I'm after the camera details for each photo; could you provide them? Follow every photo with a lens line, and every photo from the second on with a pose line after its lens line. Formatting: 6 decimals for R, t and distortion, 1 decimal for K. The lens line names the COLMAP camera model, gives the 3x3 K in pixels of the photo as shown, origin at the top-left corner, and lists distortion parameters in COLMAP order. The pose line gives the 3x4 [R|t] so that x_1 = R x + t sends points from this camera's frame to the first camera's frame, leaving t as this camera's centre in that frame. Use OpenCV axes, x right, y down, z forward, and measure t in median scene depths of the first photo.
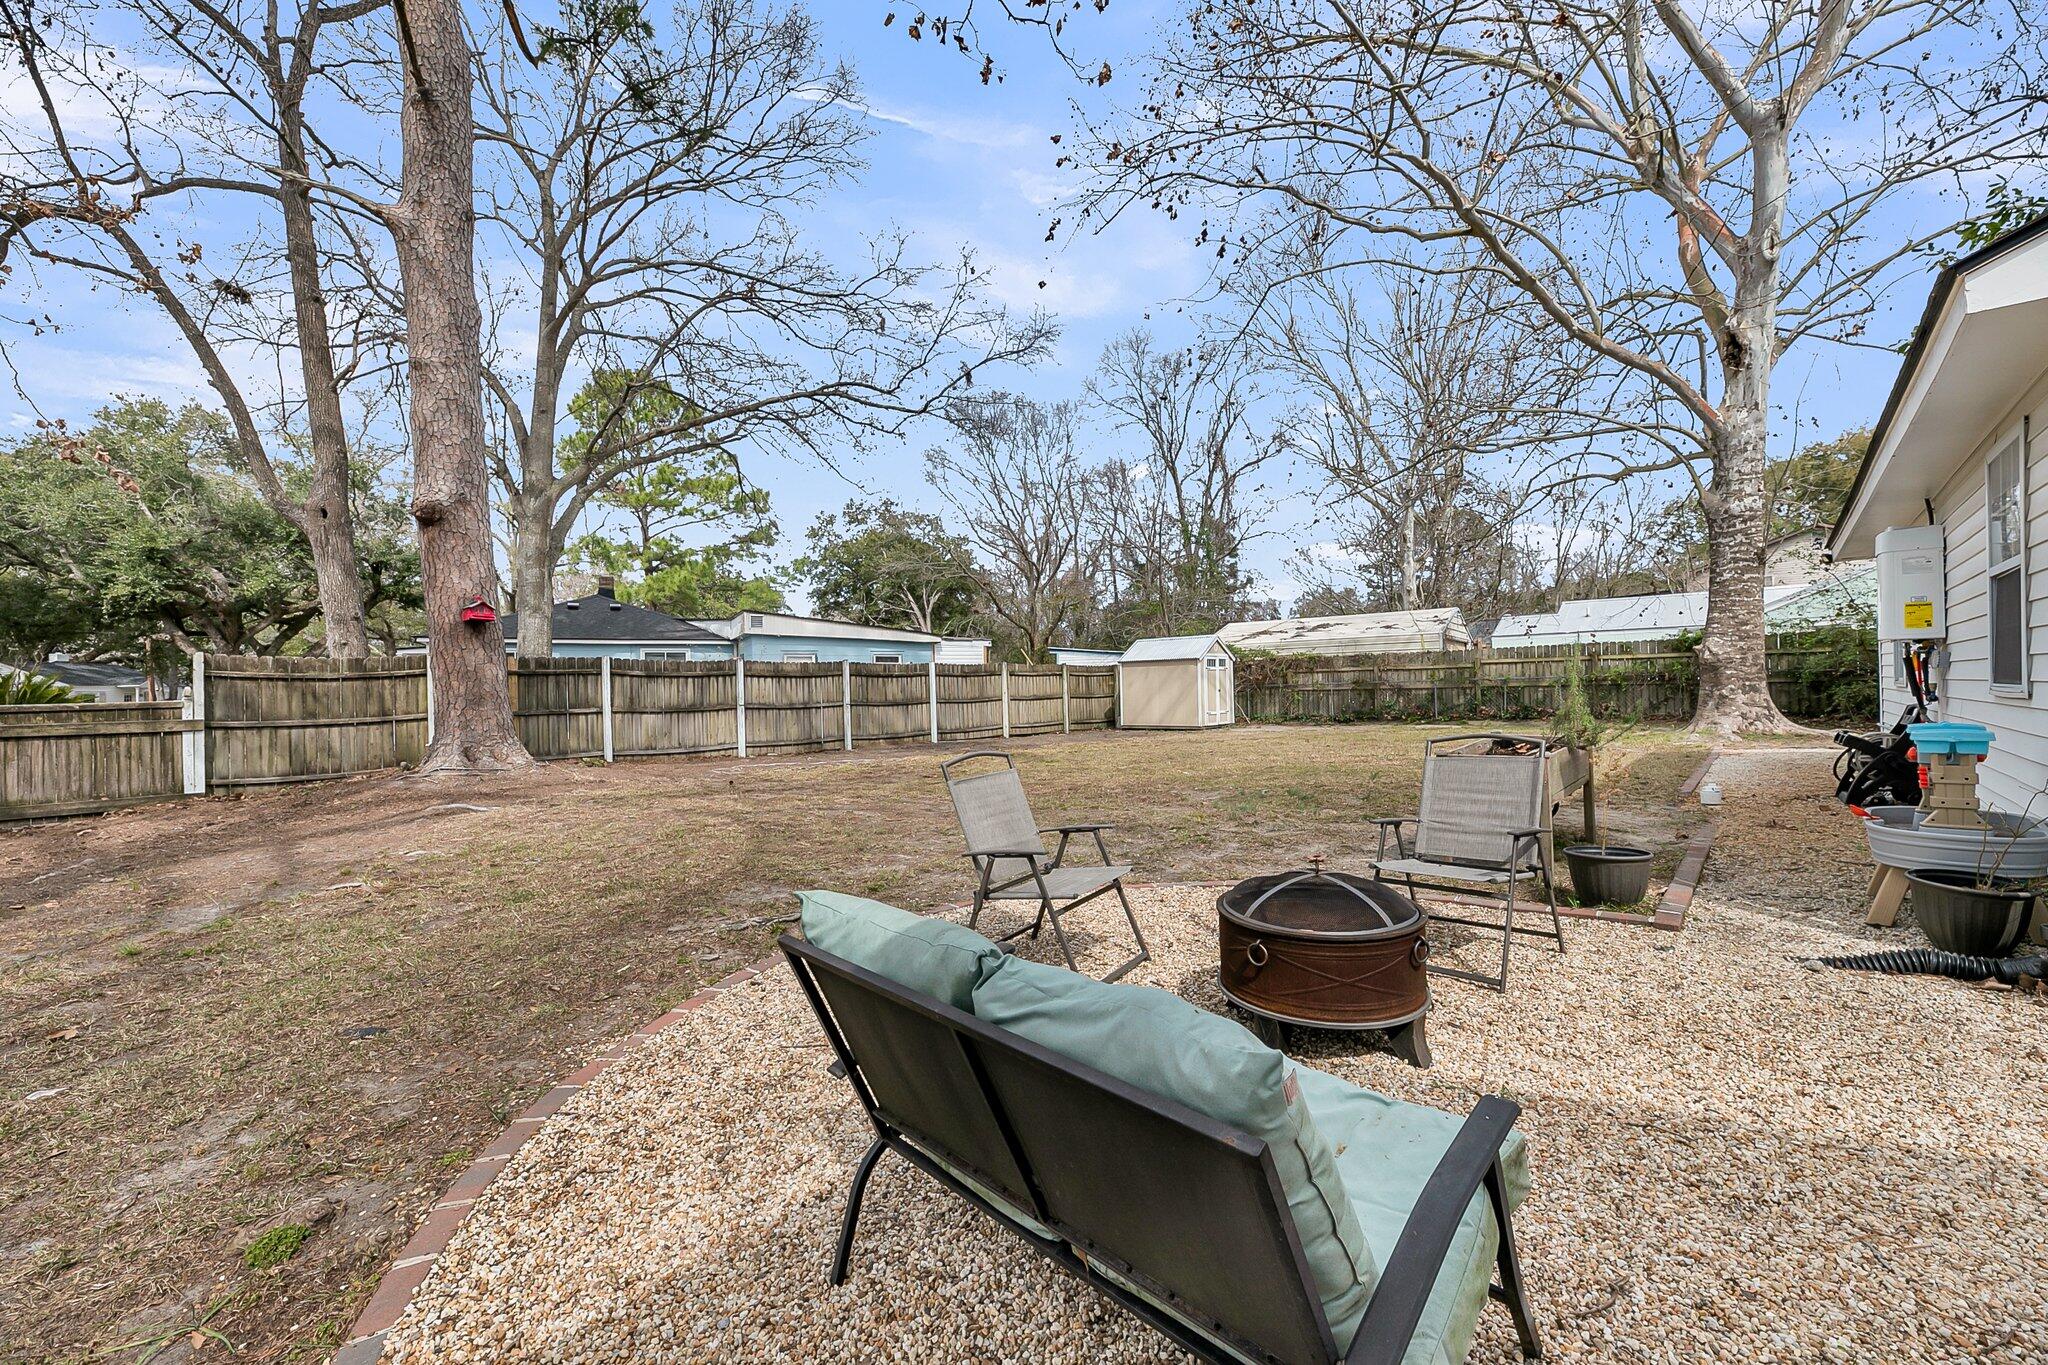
lens RADIAL K [[839.3, 0, 1020.5], [0, 839.3, 686.2], [0, 0, 1]] dist [-0.002272, -0.000189]
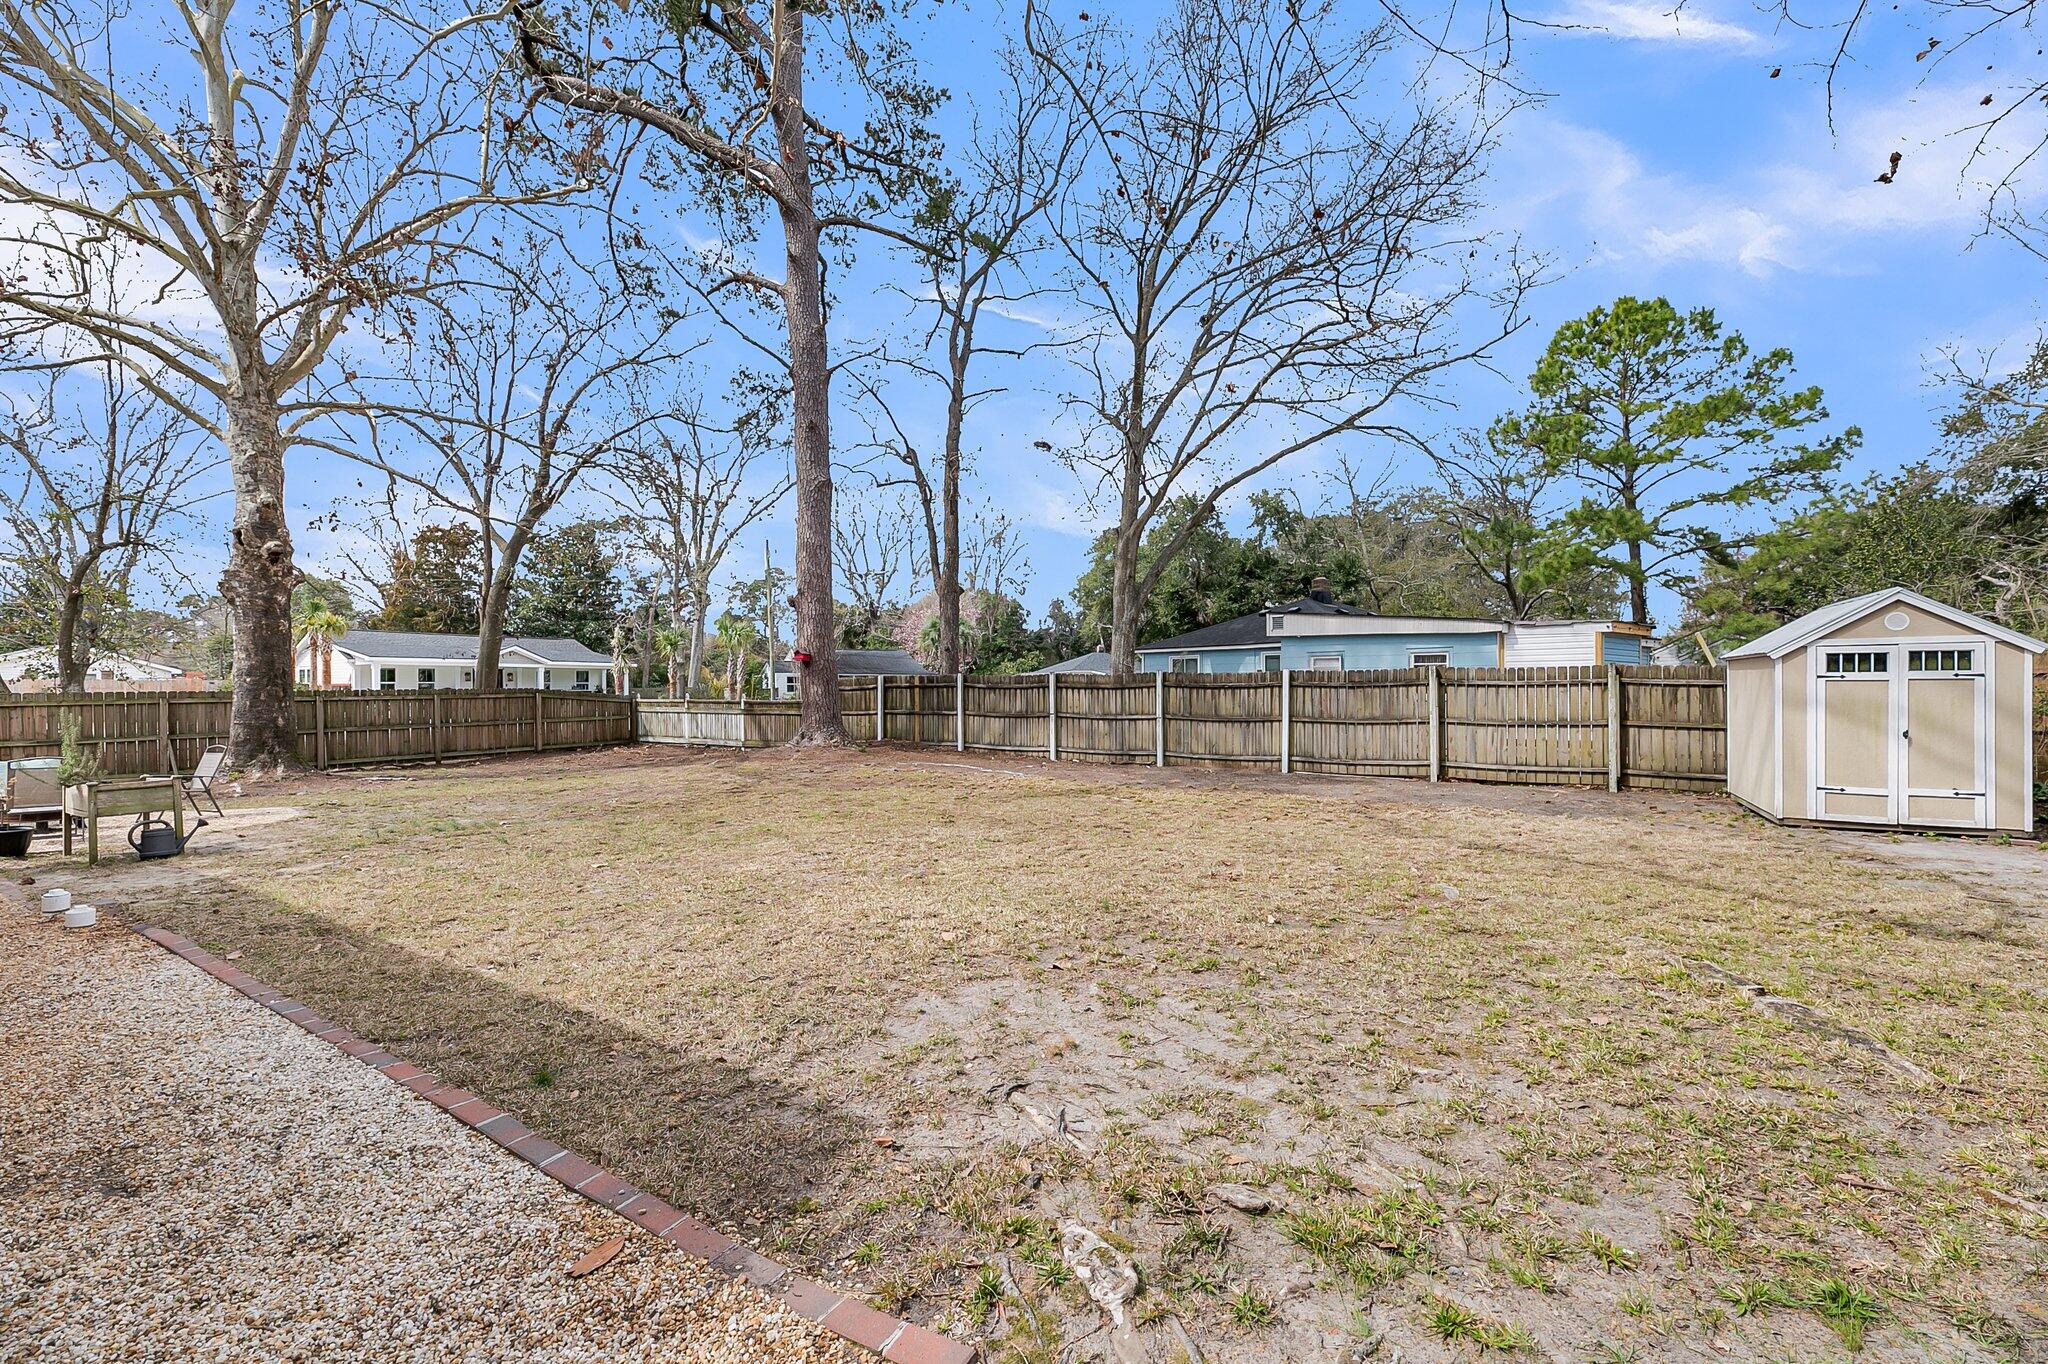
lens RADIAL K [[839.3, 0, 1023.2], [0, 839.3, 685.9], [0, 0, 1]] dist [-0.002272, -0.000189]
pose [[0.145107, 0.018350, -0.989246, 0.645515], [0.001374, 0.999823, 0.018748, -0.029306], [0.989415, -0.004079, 0.145056, 0.677731]]
